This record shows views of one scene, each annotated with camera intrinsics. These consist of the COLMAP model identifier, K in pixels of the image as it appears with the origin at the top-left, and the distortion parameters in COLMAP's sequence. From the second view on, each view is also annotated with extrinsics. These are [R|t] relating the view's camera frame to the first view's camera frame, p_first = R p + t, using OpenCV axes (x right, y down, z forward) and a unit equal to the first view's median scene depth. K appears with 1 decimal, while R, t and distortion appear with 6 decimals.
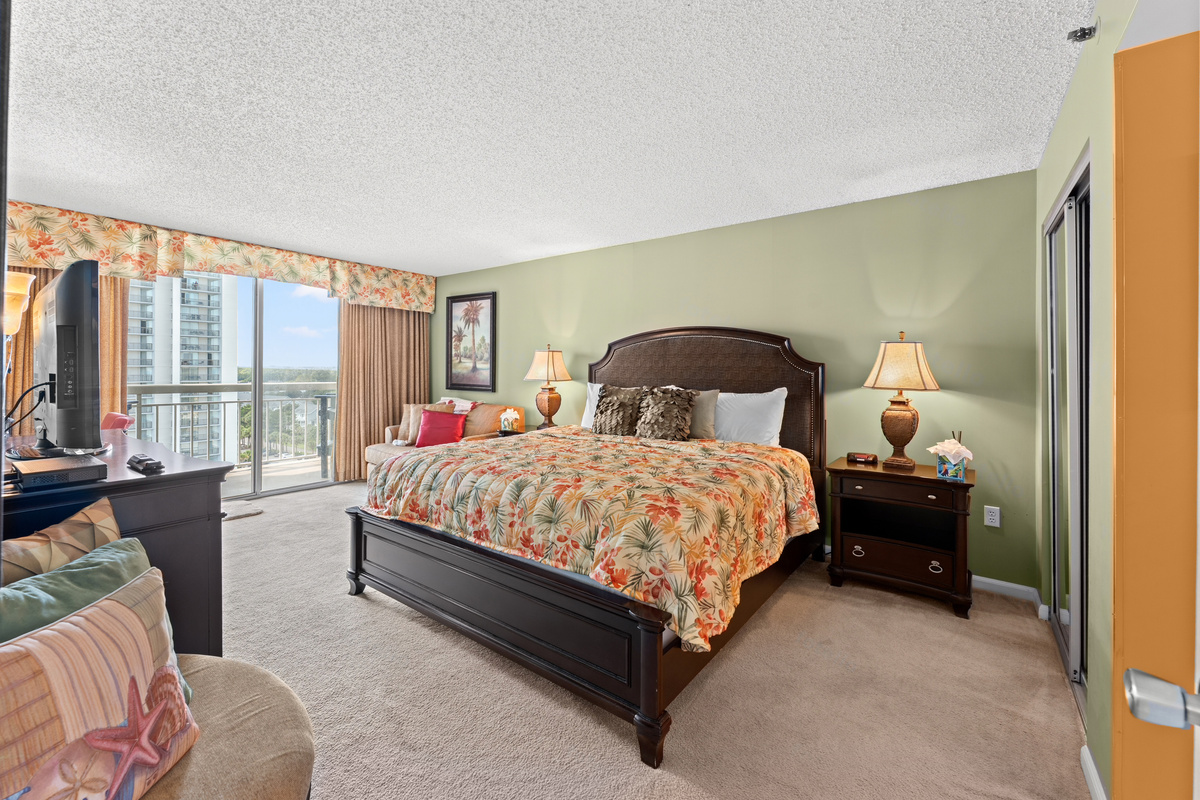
lens RADIAL K [[493.0, 0, 598.2], [0, 493.0, 361.1], [0, 0, 1]] dist [-0.001710, -0.000327]
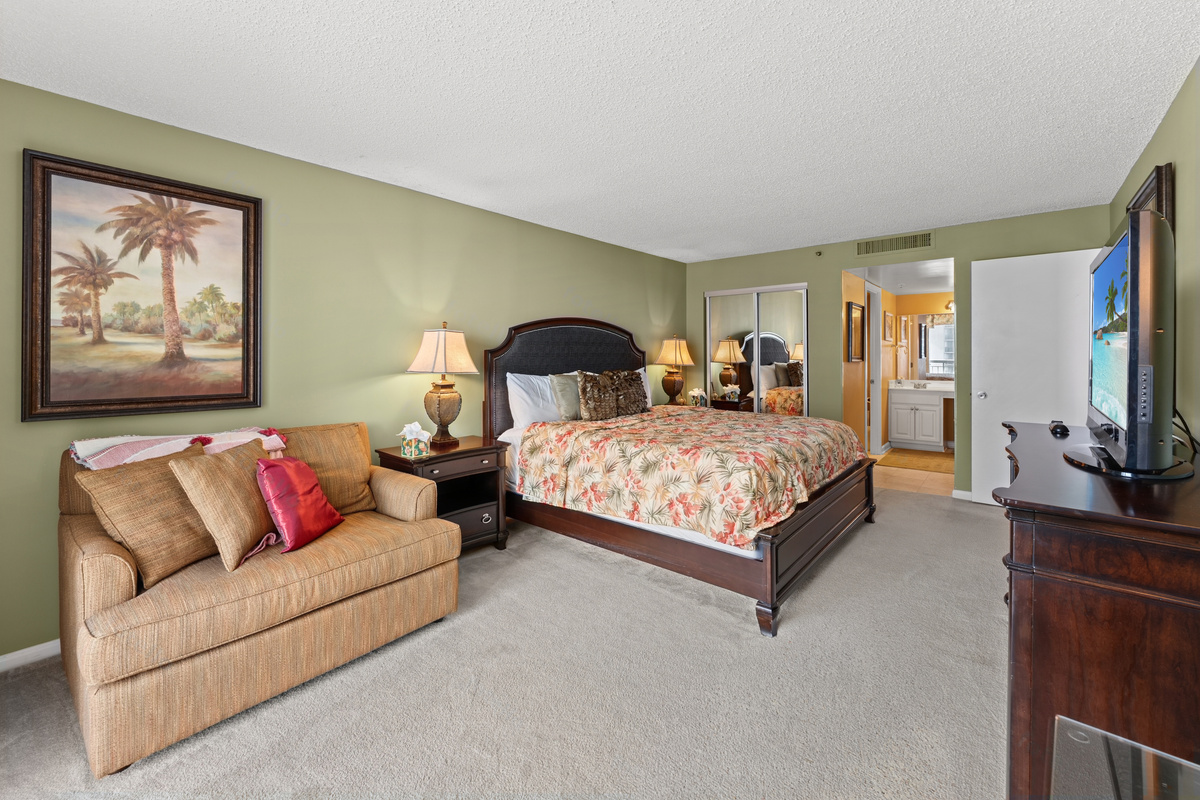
lens RADIAL K [[486.0, 0, 598.9], [0, 486.0, 362.6], [0, 0, 1]] dist [-0.002032, -0.000264]
pose [[0.064736, -0.016651, 0.997764, -0.639682], [-0.007113, 0.999828, 0.017147, 0.008900], [-0.997877, -0.008207, 0.064606, 0.604016]]
